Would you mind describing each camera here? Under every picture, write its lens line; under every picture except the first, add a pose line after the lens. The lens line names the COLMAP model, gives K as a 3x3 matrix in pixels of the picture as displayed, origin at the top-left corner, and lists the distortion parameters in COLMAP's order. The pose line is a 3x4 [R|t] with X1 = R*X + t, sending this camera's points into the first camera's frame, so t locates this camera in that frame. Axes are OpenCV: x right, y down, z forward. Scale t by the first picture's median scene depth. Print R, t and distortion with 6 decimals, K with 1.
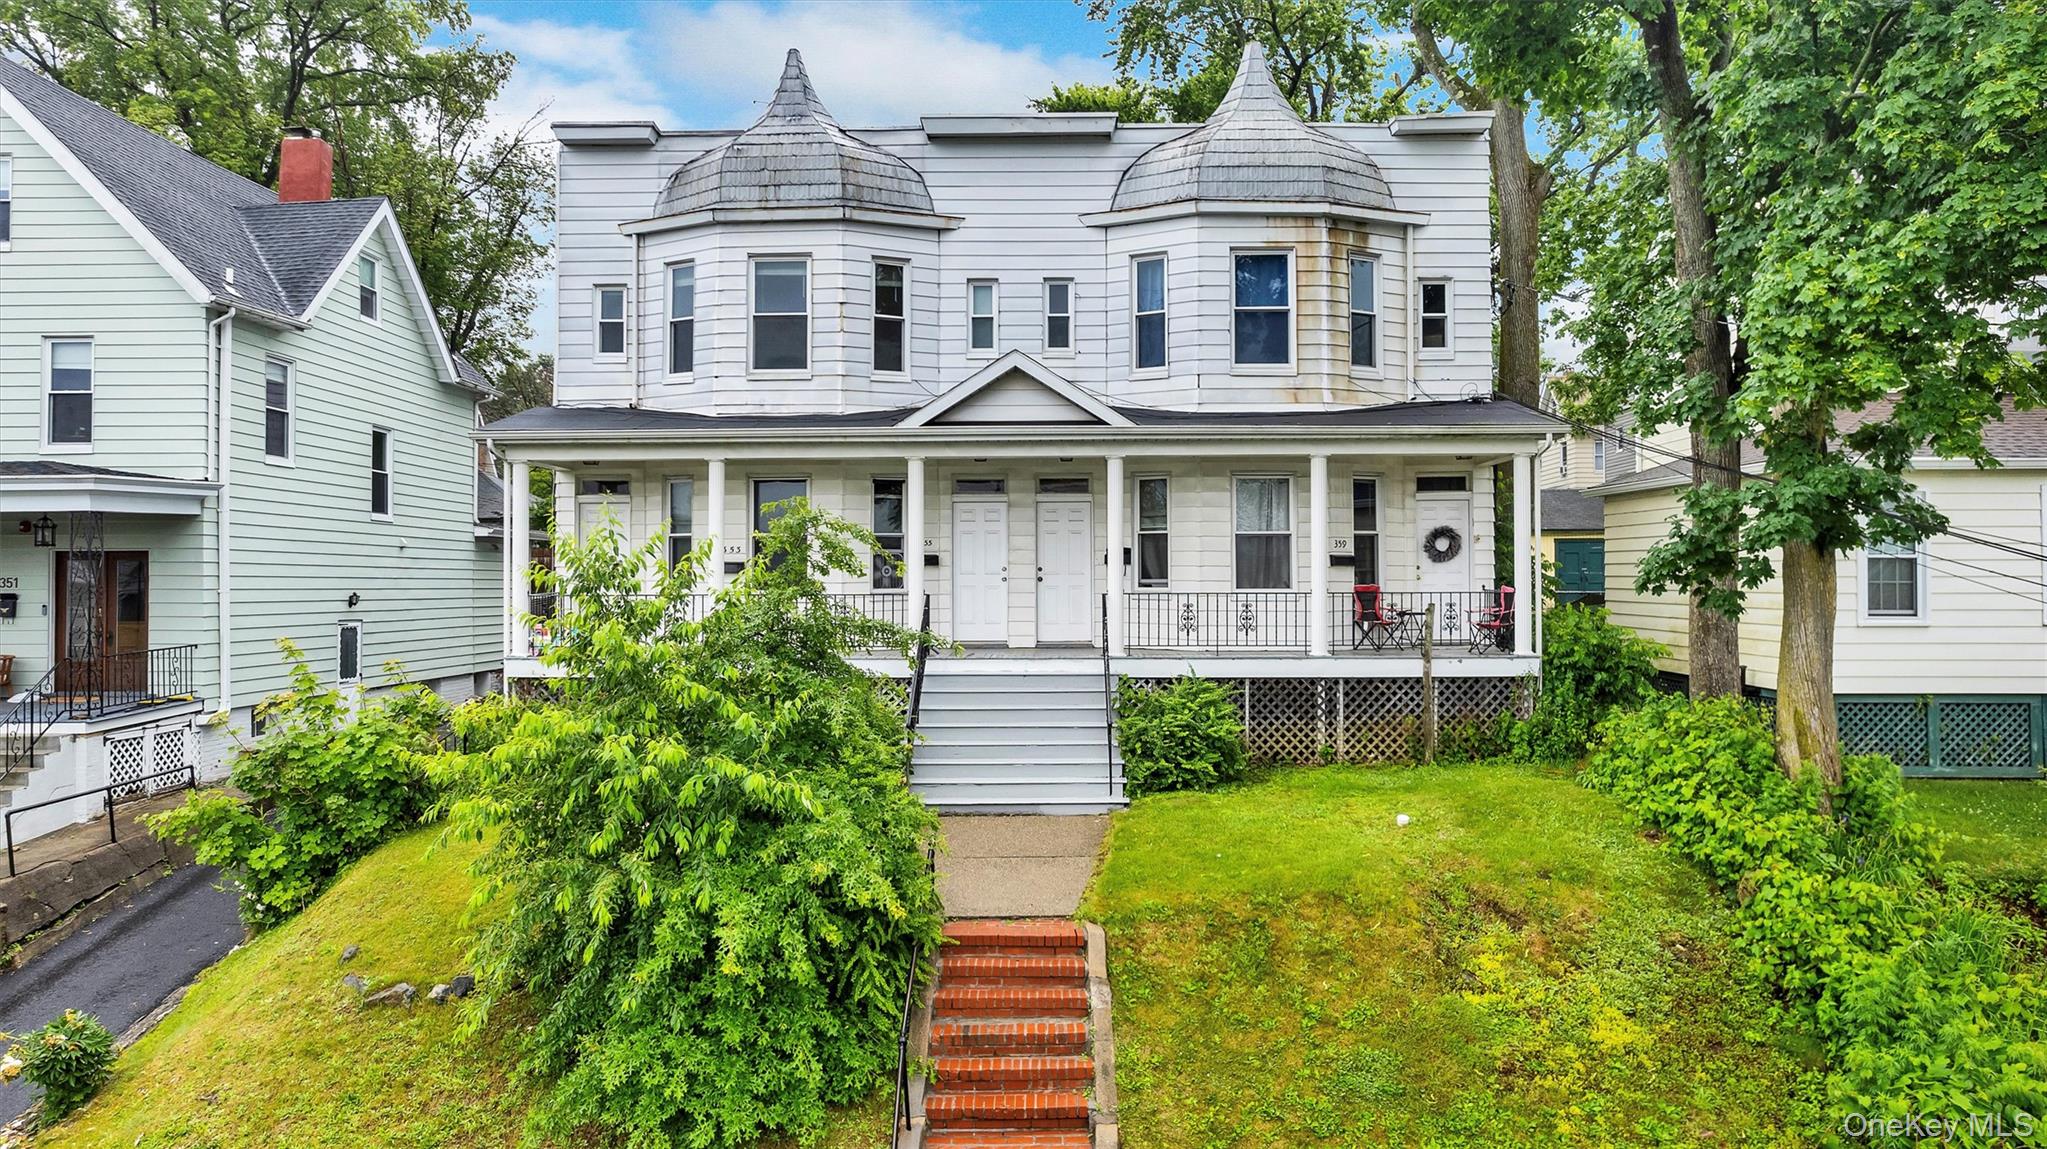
lens RADIAL K [[1415.2, 0, 1023.5], [0, 1415.2, 574.5], [0, 0, 1]] dist [-0.074524, 0.079395]
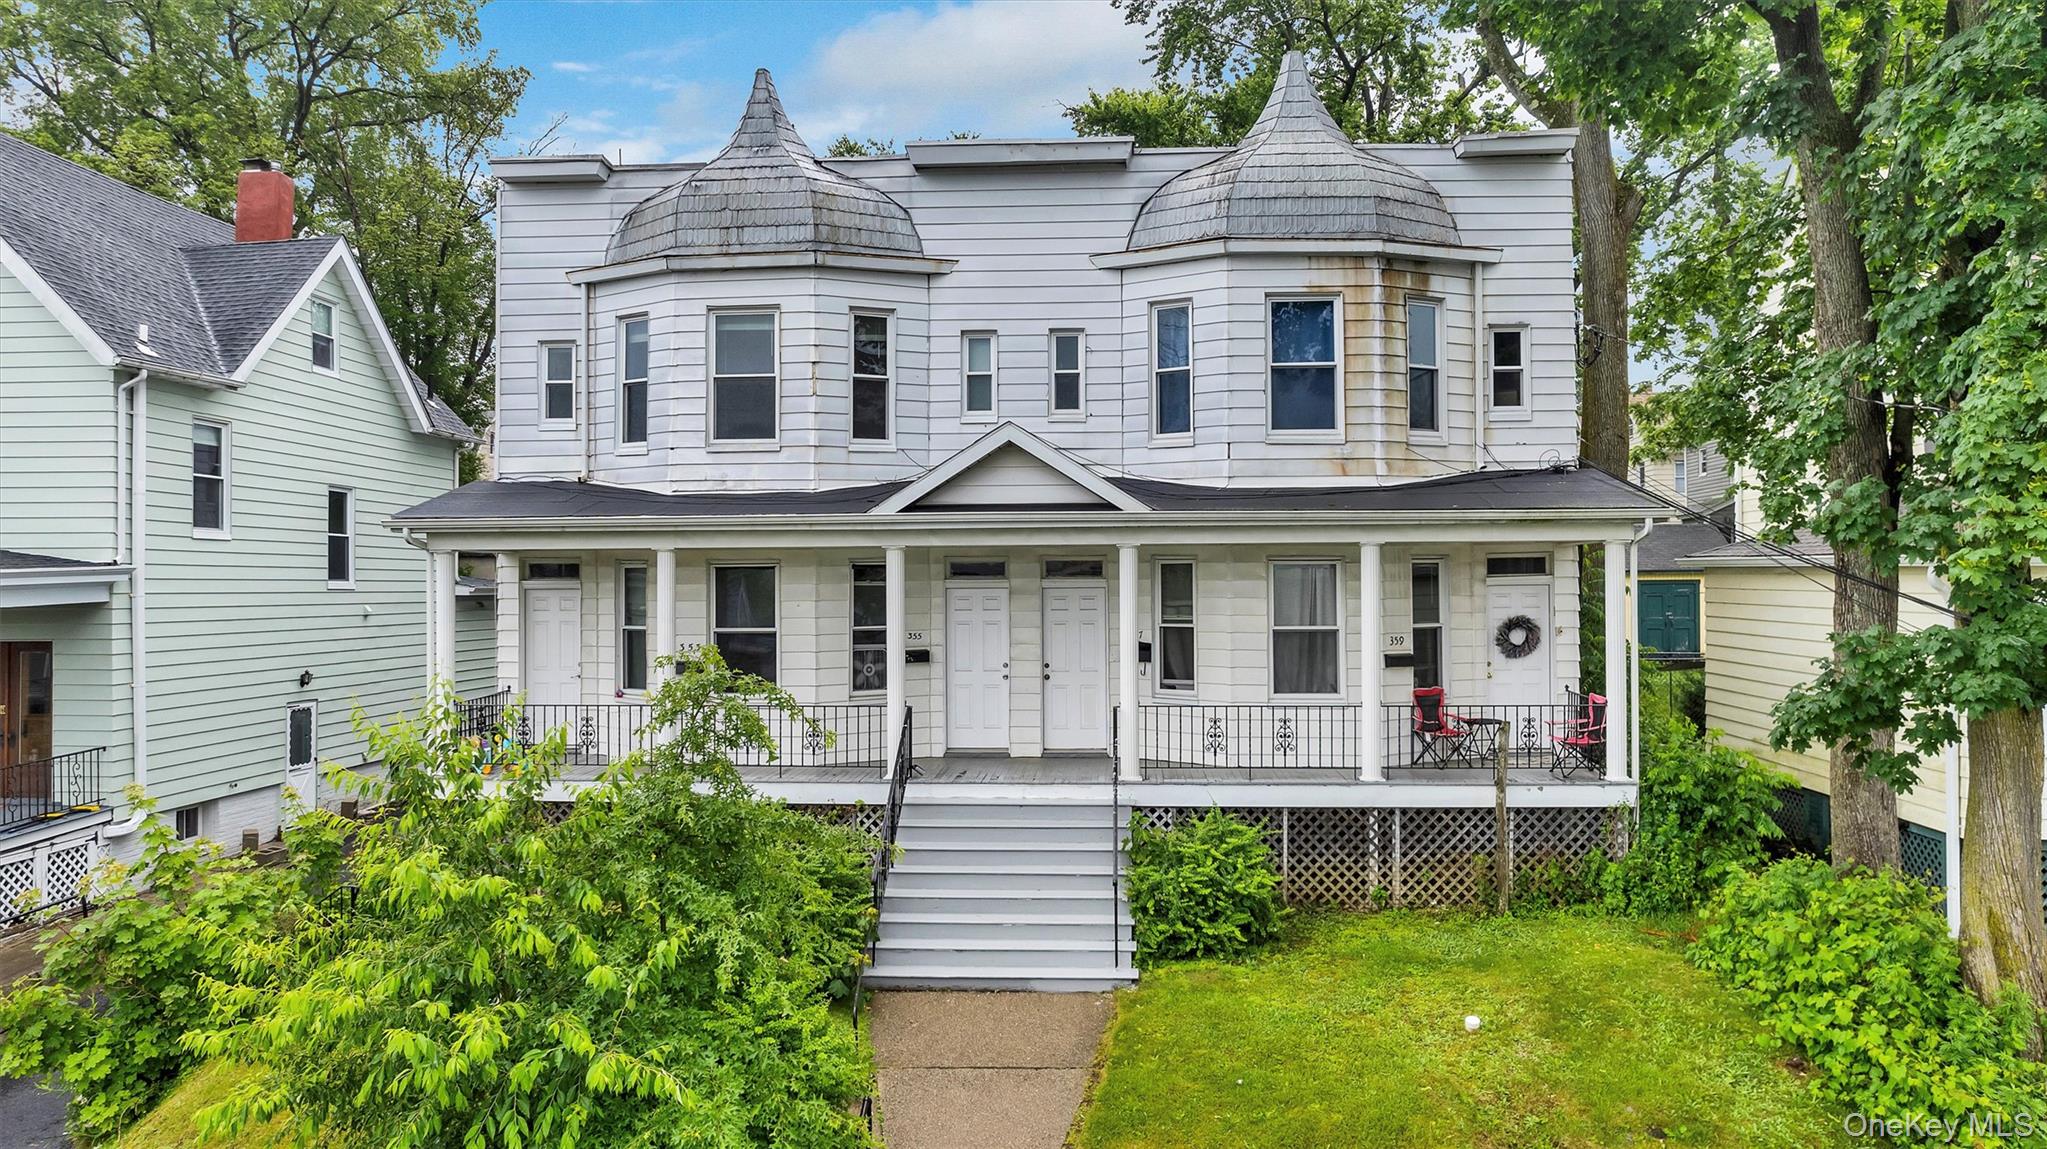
lens RADIAL K [[1415.2, 0, 1023.5], [0, 1415.2, 574.5], [0, 0, 1]] dist [-0.074524, 0.079395]
pose [[0.999096, -0.003285, -0.042374, 0.035074], [0.003282, 0.999995, -0.000140, -0.061025], [0.042375, 0.000001, 0.999102, 0.138555]]
